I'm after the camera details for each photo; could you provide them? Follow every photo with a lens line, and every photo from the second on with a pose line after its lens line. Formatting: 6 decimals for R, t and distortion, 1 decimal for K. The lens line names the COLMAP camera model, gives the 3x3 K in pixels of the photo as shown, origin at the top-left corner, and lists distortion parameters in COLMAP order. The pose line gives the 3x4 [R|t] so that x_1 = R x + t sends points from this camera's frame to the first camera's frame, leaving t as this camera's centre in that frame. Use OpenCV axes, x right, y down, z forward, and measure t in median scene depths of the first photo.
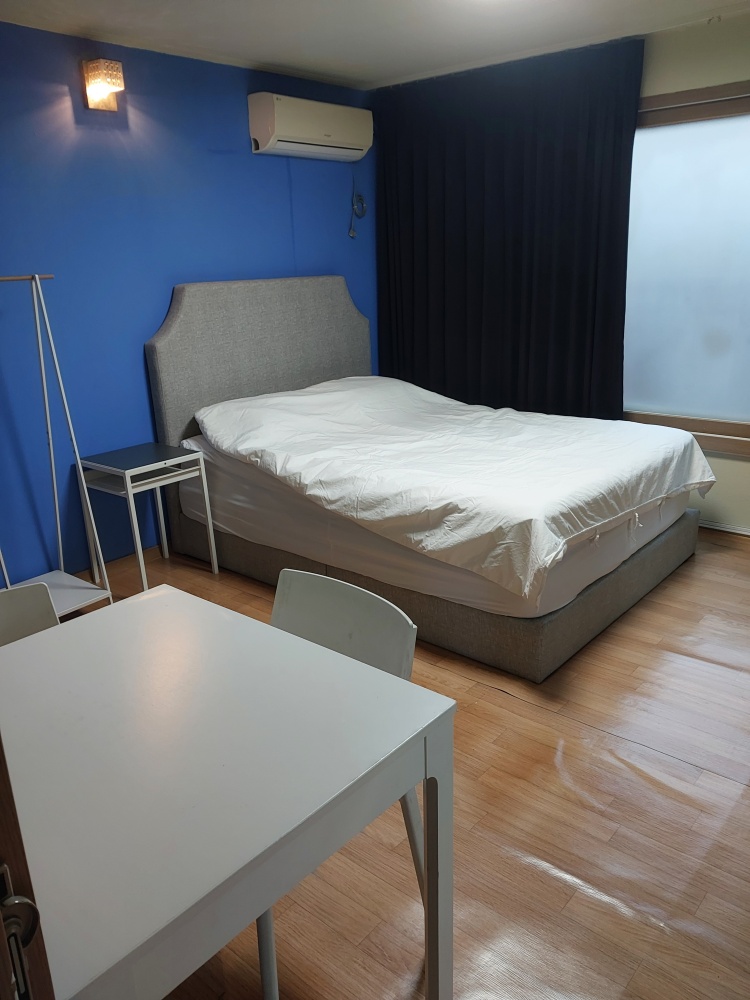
lens RADIAL K [[794.6, 0, 370.9], [0, 794.6, 503.0], [0, 0, 1]] dist [0.041421, -0.040425]
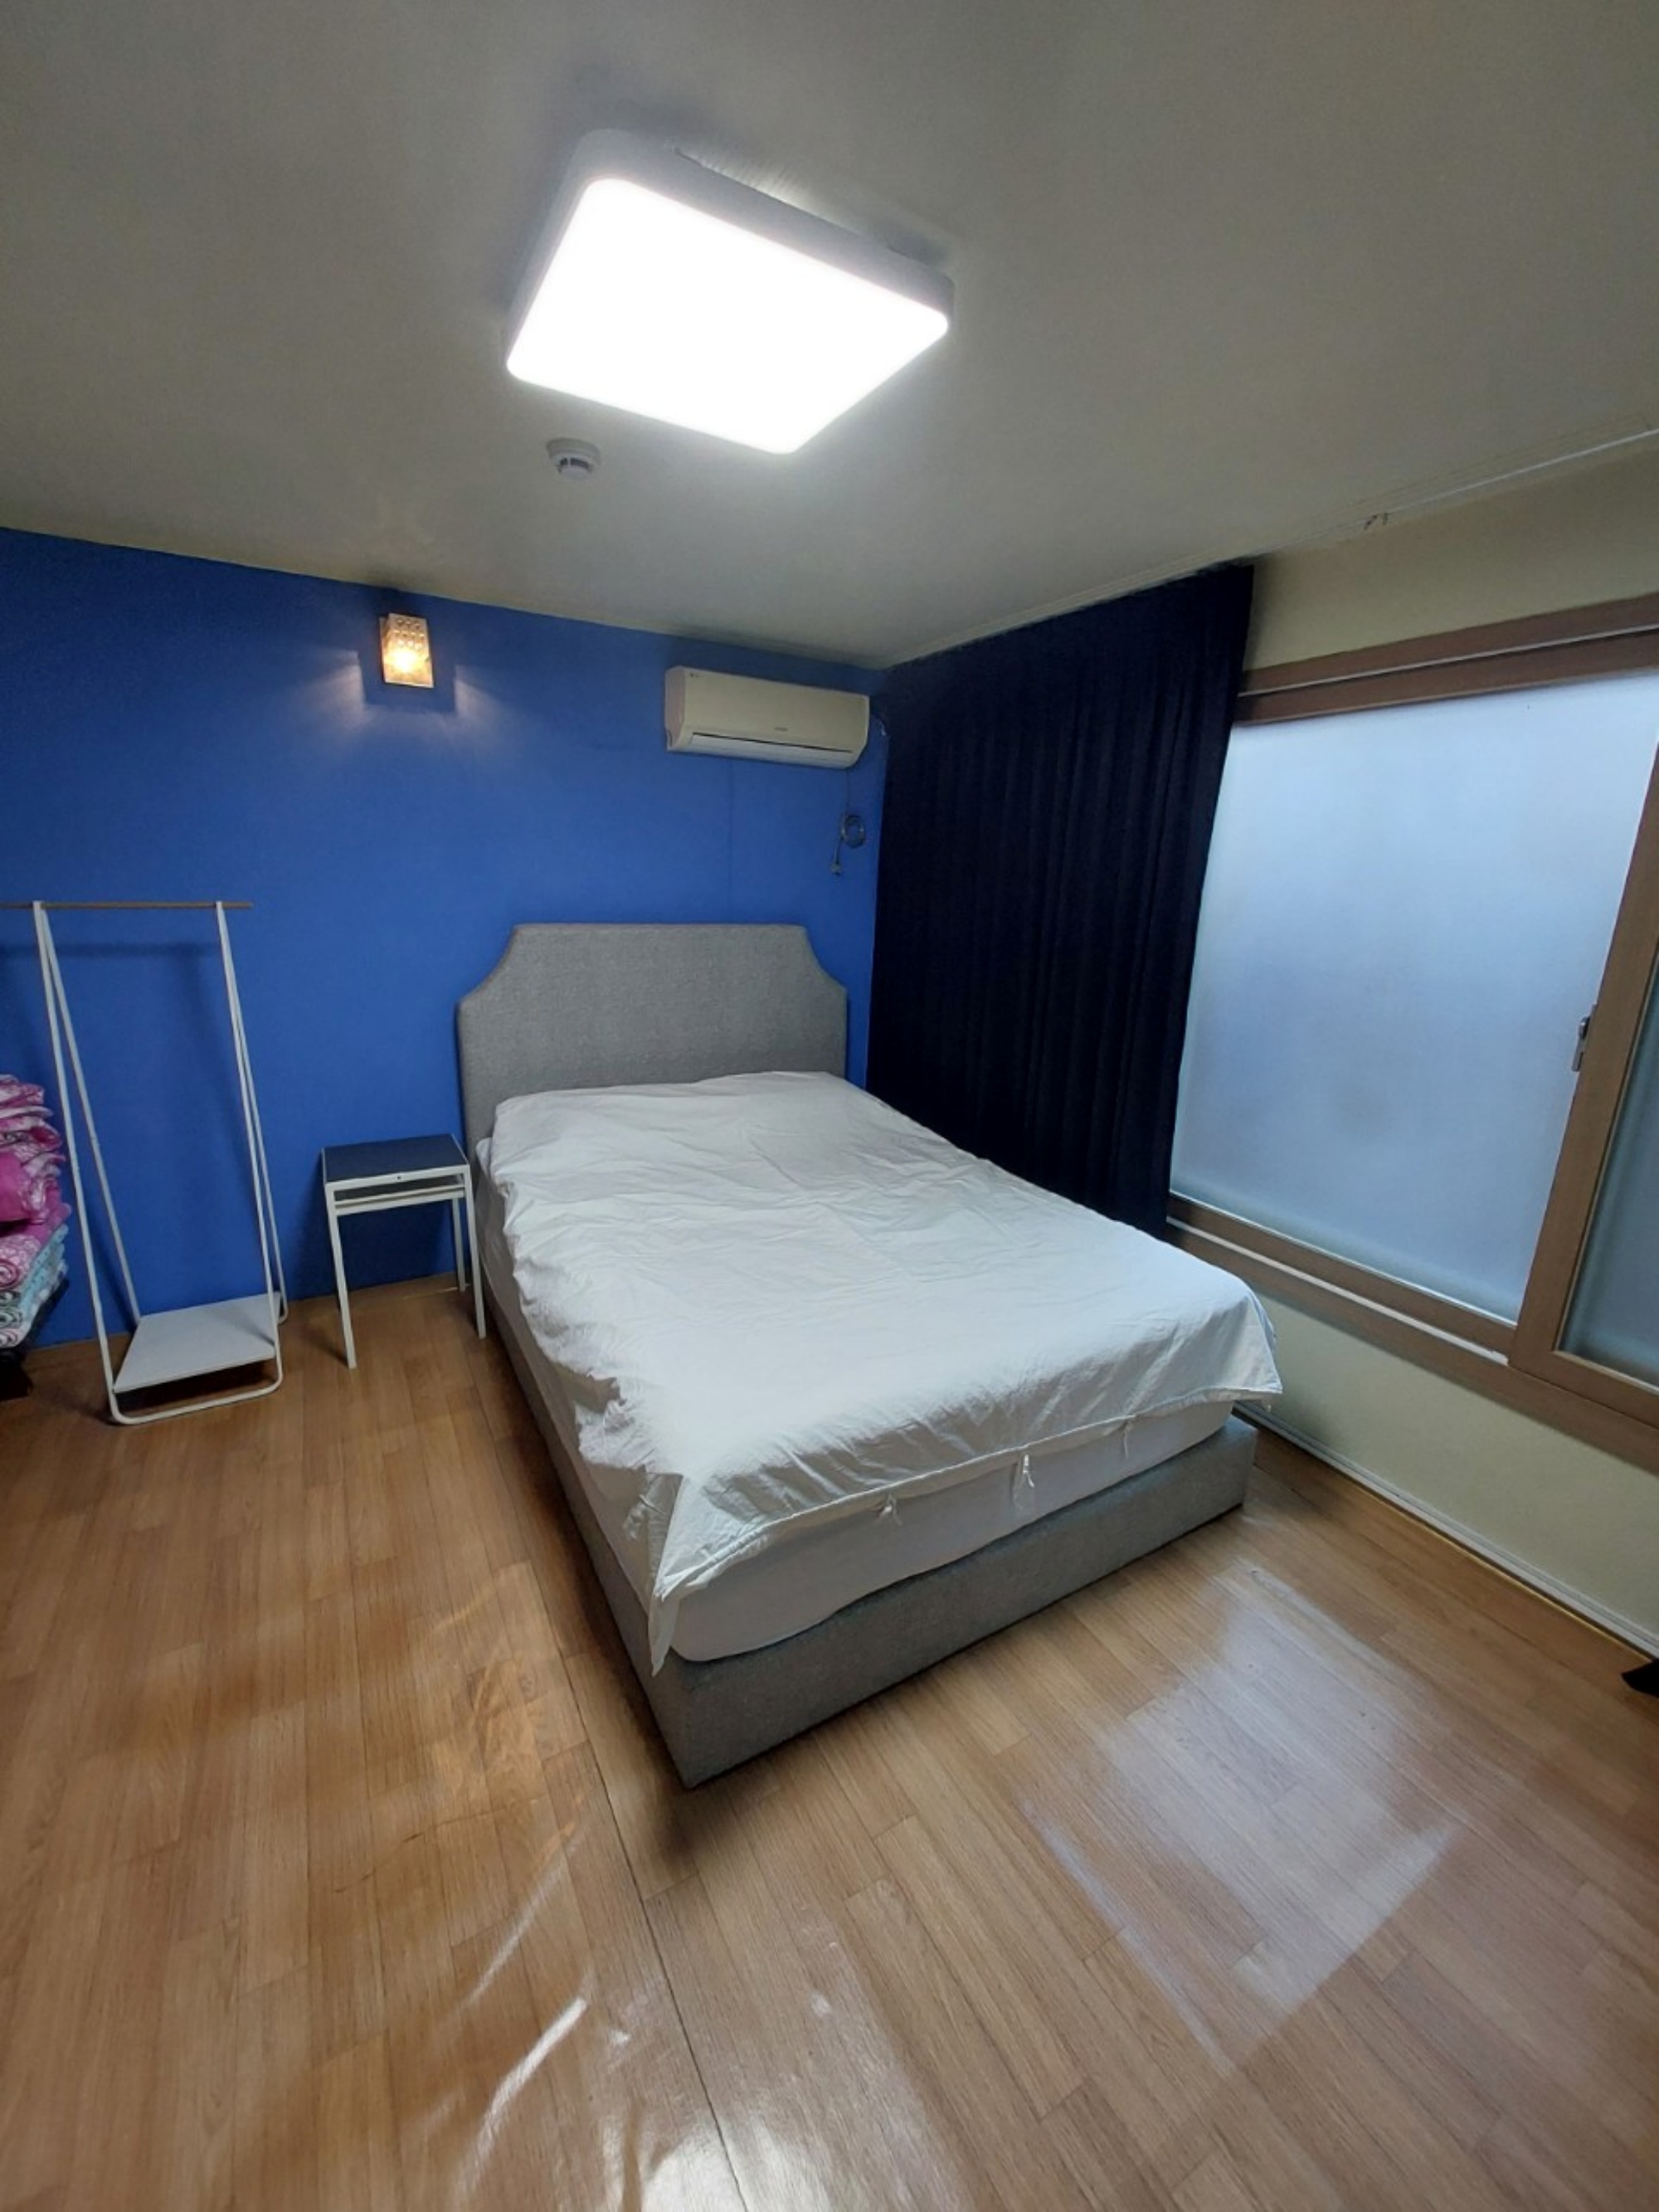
lens RADIAL K [[878.5, 0, 835.3], [0, 878.5, 1090.5], [0, 0, 1]] dist [-0.000176, -0.004174]
pose [[0.939905, 0.144672, -0.309272, 0.327606], [-0.162097, 0.986279, -0.031262, -0.163493], [0.300506, 0.079515, 0.950460, 0.385757]]
